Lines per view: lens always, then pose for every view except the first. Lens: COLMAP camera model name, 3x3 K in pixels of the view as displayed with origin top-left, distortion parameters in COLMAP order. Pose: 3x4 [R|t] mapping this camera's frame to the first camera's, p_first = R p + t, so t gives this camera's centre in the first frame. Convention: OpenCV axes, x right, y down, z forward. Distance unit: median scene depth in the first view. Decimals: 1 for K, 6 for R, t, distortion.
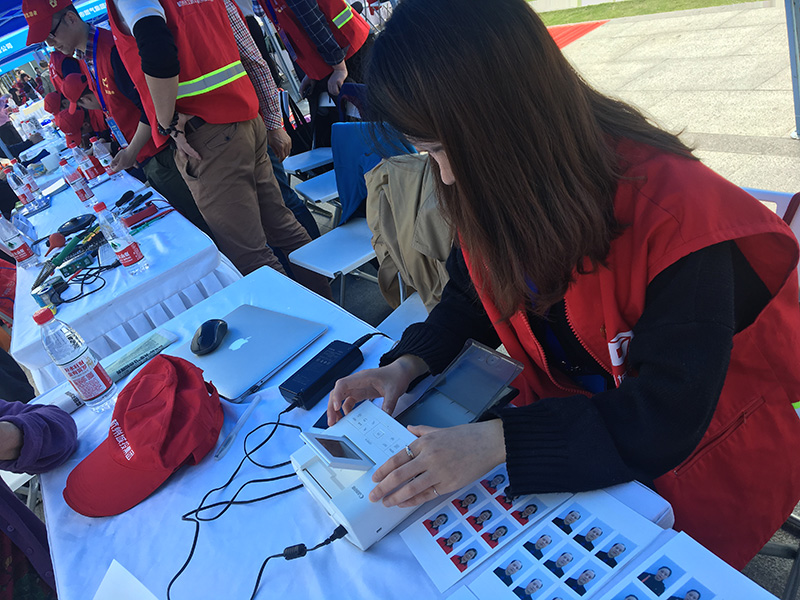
lens RADIAL K [[702.6, 0, 400.0], [0, 702.6, 300.0], [0, 0, 1]] dist [0.030012, -0.004899]
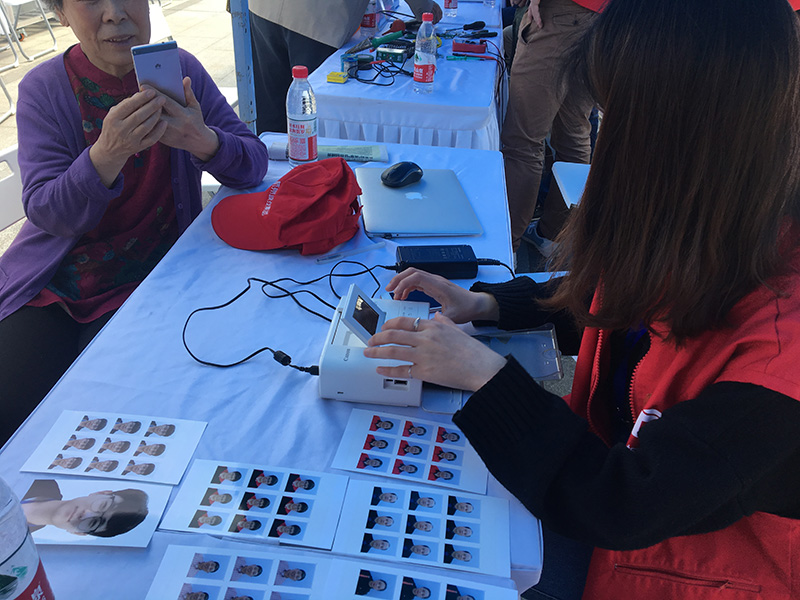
lens RADIAL K [[682.7, 0, 400.3], [0, 682.7, 314.9], [0, 0, 1]] dist [0.062243, -0.009090]
pose [[0.714583, 0.639236, -0.284162, 0.185179], [-0.574980, 0.768068, 0.281902, -0.088046], [0.398458, -0.038055, 0.916397, 0.038795]]
